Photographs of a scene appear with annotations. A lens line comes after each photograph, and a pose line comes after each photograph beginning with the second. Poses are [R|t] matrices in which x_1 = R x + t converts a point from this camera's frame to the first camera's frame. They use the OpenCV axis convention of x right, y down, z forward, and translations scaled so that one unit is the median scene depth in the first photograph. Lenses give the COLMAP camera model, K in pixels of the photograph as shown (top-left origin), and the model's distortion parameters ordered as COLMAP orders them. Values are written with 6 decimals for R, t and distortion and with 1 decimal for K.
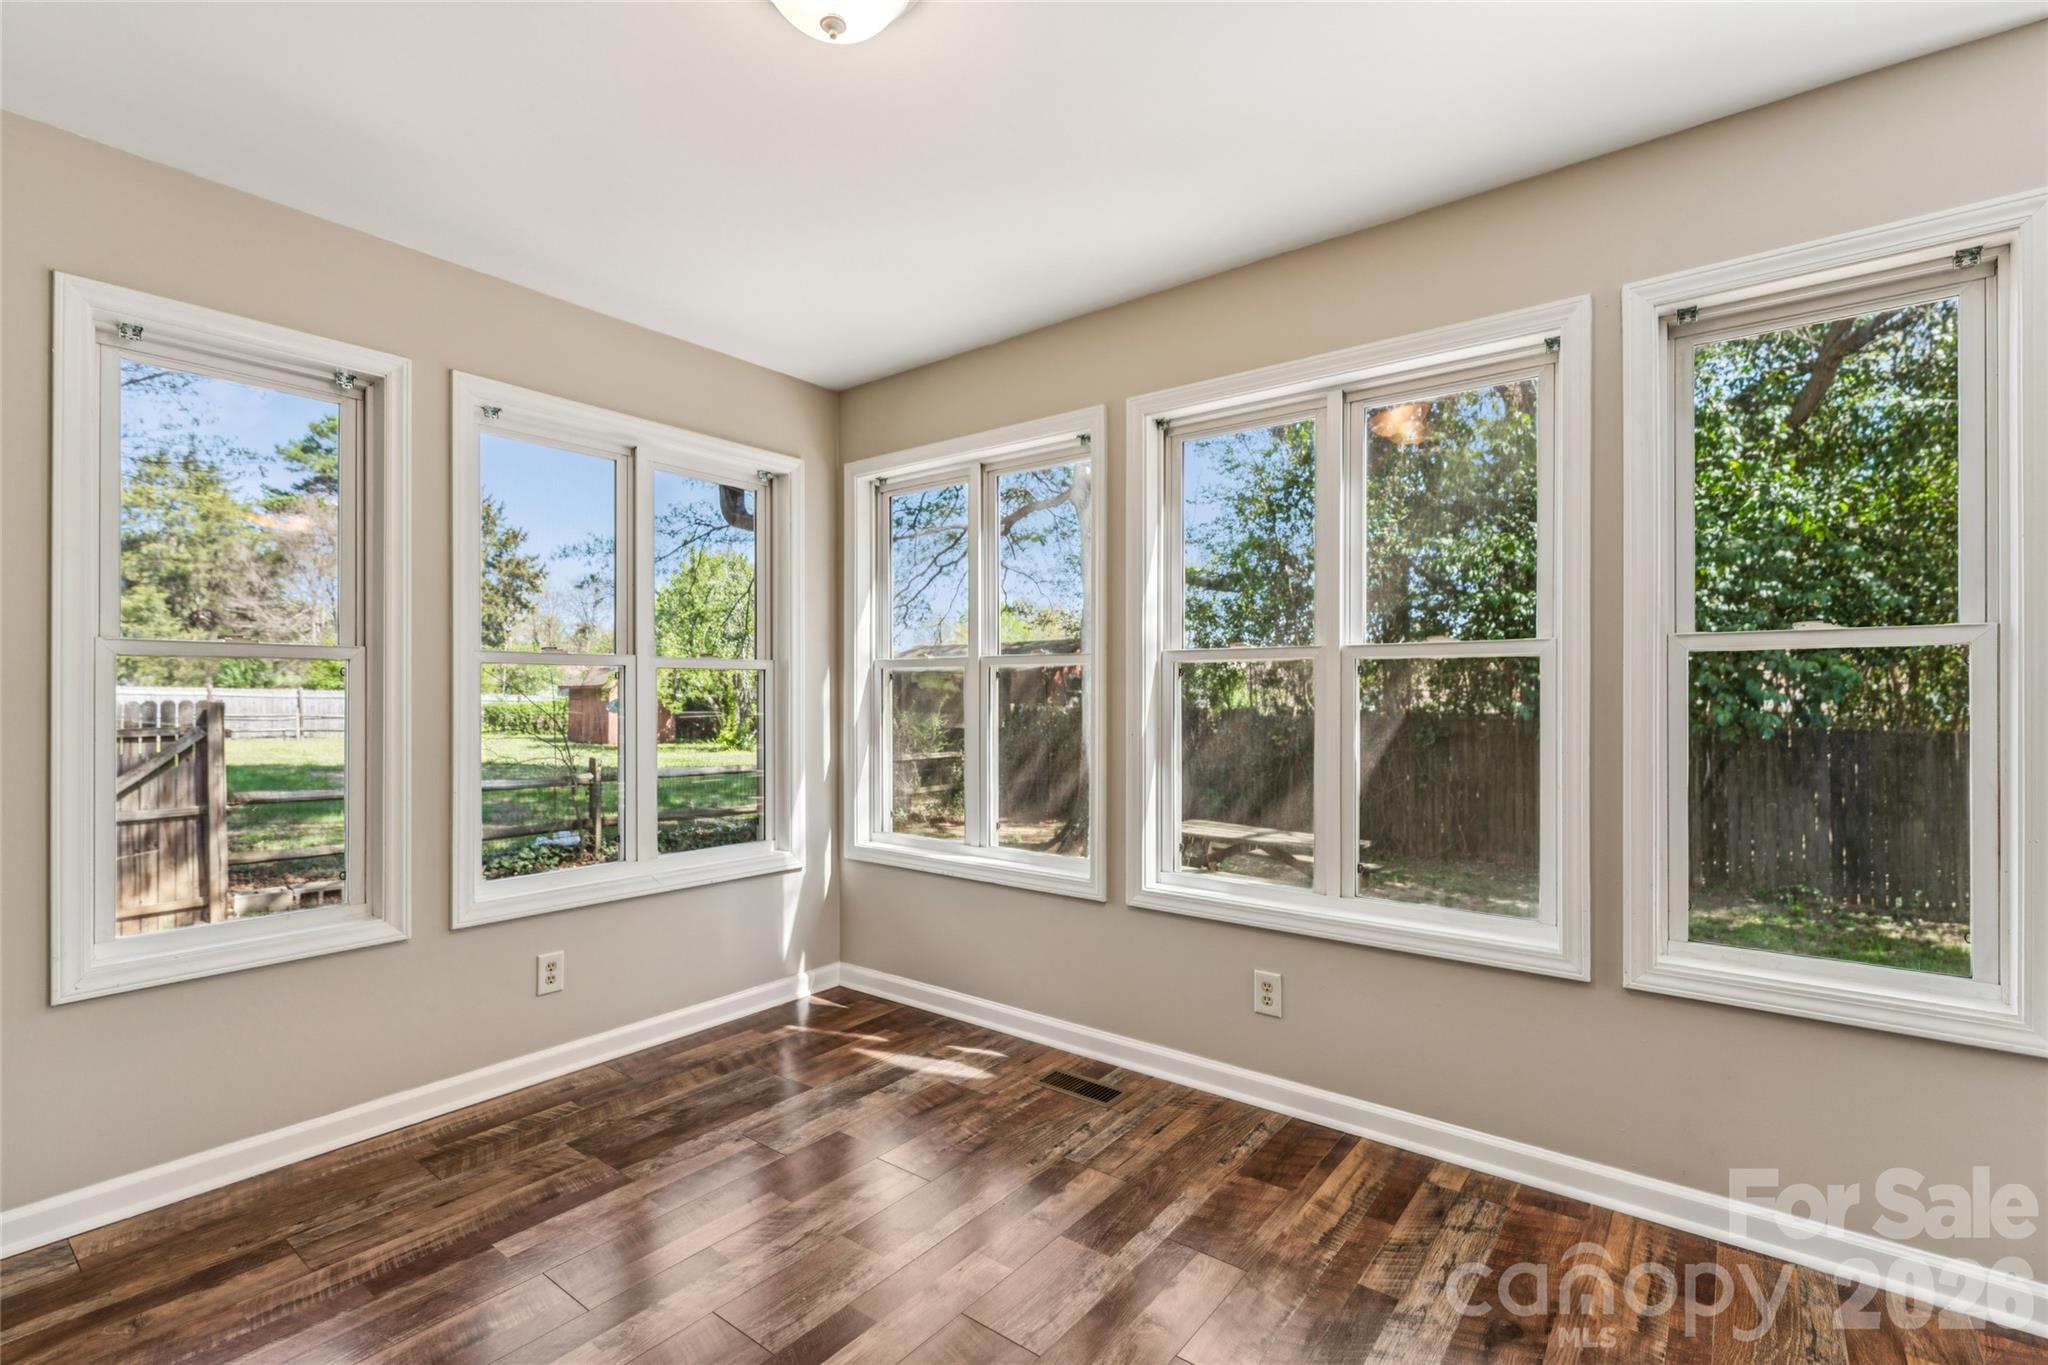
lens RADIAL K [[924.4, 0, 1018.9], [0, 924.4, 695.3], [0, 0, 1]] dist [0.001242, 0.000232]
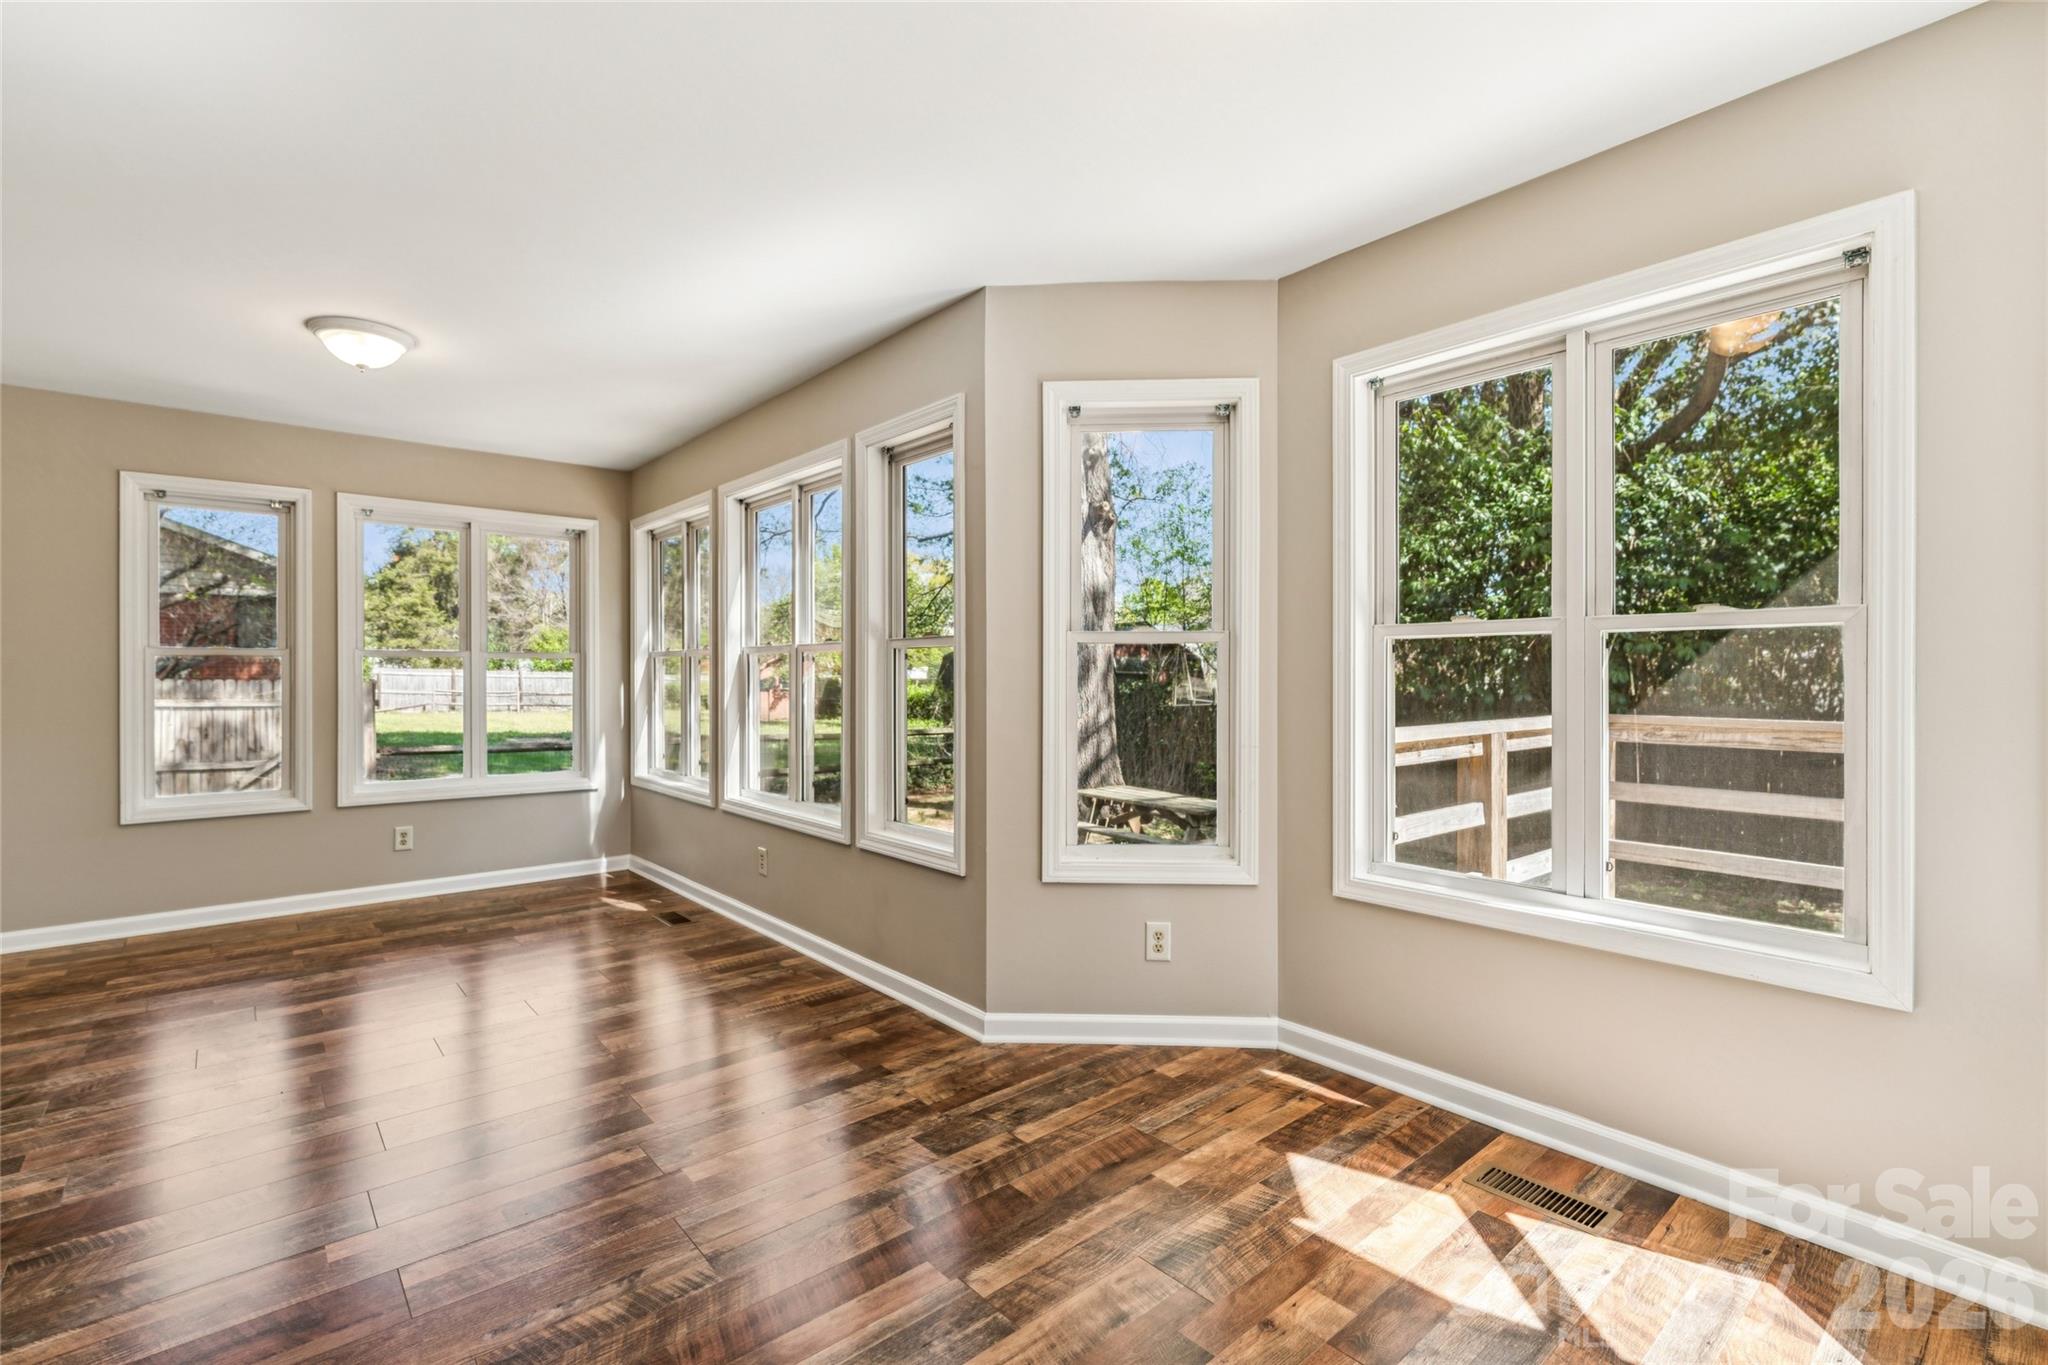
lens RADIAL K [[924.6, 0, 1024.0], [0, 924.6, 682.5], [0, 0, 1]] dist [-0.002003, -0.000371]
pose [[0.981057, 0.001039, -0.193715, 0.920545], [0.000431, 0.999971, 0.007546, 0.000003], [0.193718, -0.007486, 0.981029, -0.435344]]
